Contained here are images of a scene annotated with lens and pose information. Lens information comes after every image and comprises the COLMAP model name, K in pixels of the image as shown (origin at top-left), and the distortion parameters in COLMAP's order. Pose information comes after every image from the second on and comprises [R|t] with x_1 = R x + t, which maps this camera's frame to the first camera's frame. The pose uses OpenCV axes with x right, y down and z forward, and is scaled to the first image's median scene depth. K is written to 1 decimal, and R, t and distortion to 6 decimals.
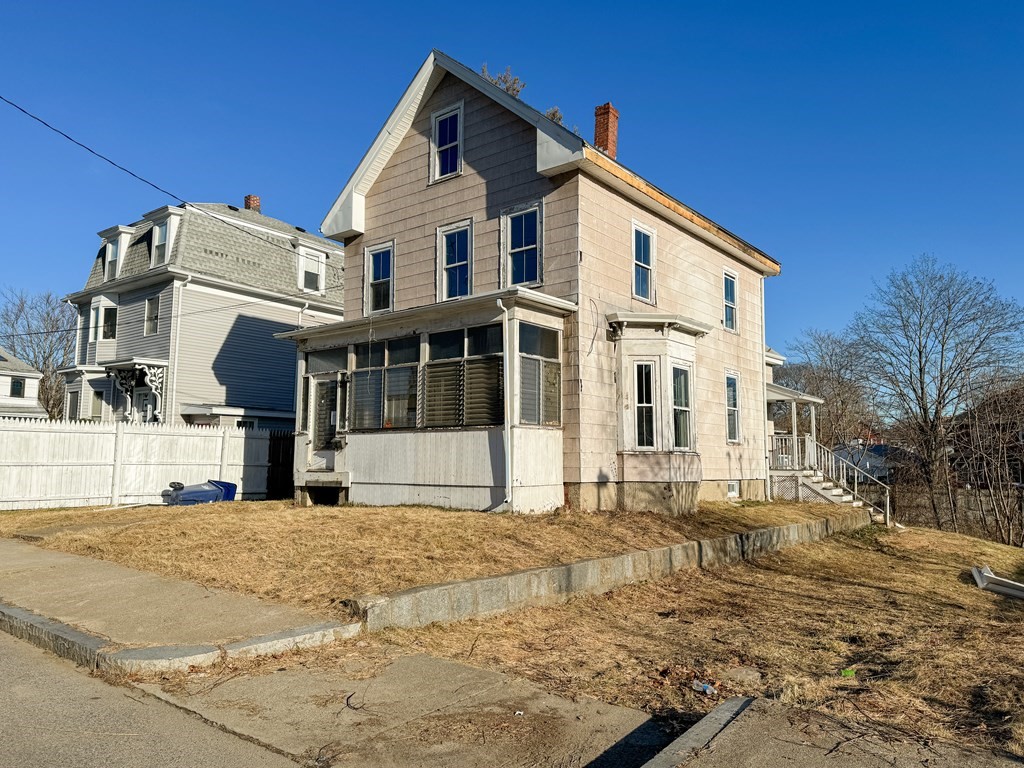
lens RADIAL K [[715.5, 0, 512.0], [0, 715.5, 384.0], [0, 0, 1]] dist [0.172741, -0.220247]
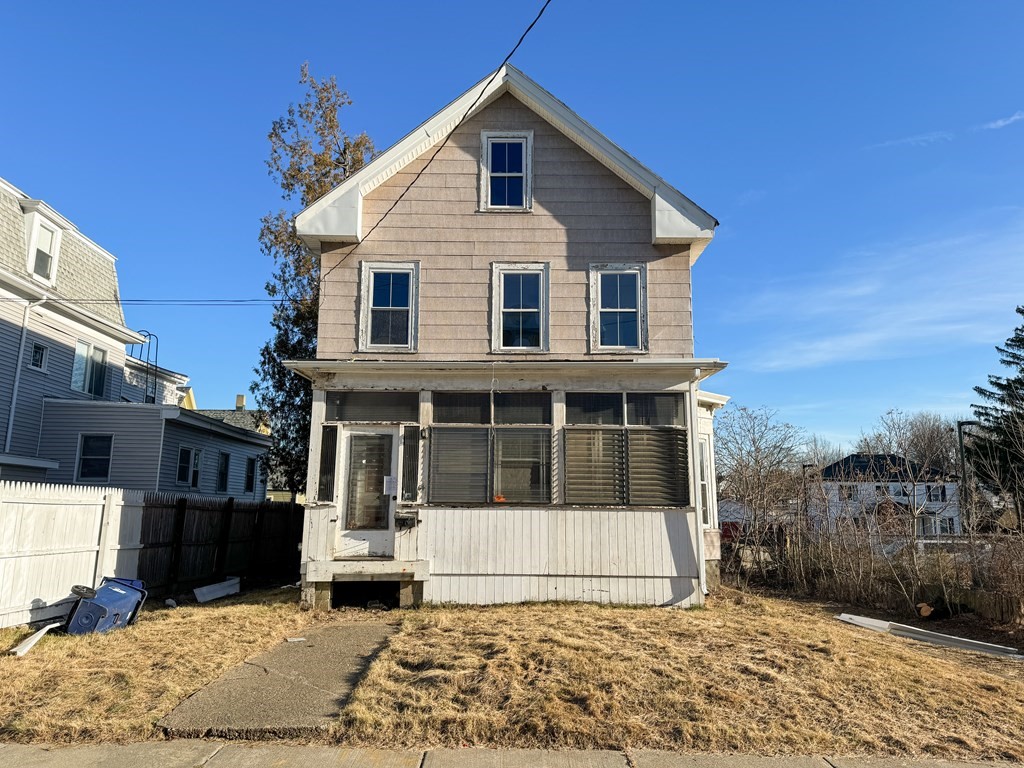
lens RADIAL K [[715.5, 0, 512.0], [0, 715.5, 384.0], [0, 0, 1]] dist [0.172741, -0.220247]
pose [[0.775736, 0.111991, 0.621041, -0.624867], [-0.069852, 0.993318, -0.091871, 0.002605], [-0.627180, 0.027887, 0.778375, 0.341484]]
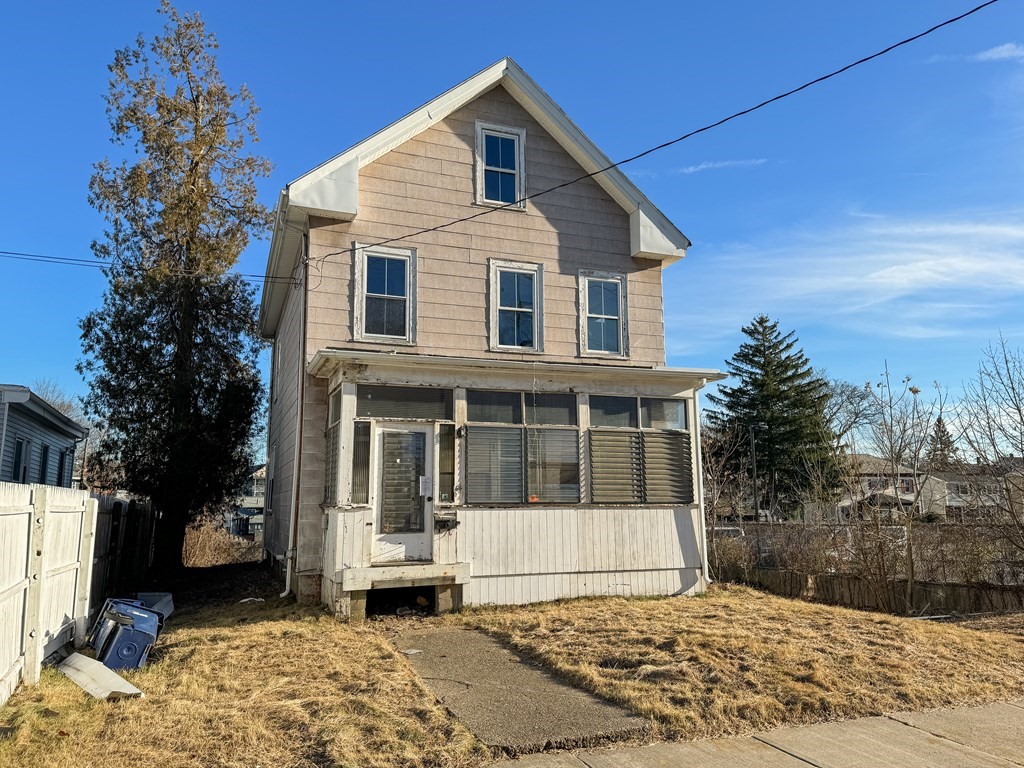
lens RADIAL K [[734.4, 0, 512.7], [0, 734.4, 387.4], [0, 0, 1]] dist [0.179929, -0.230900]
pose [[0.501406, 0.129241, 0.855505, -0.840837], [-0.078860, 0.991491, -0.103565, 0.019463], [-0.861611, -0.015537, 0.507331, 0.562851]]
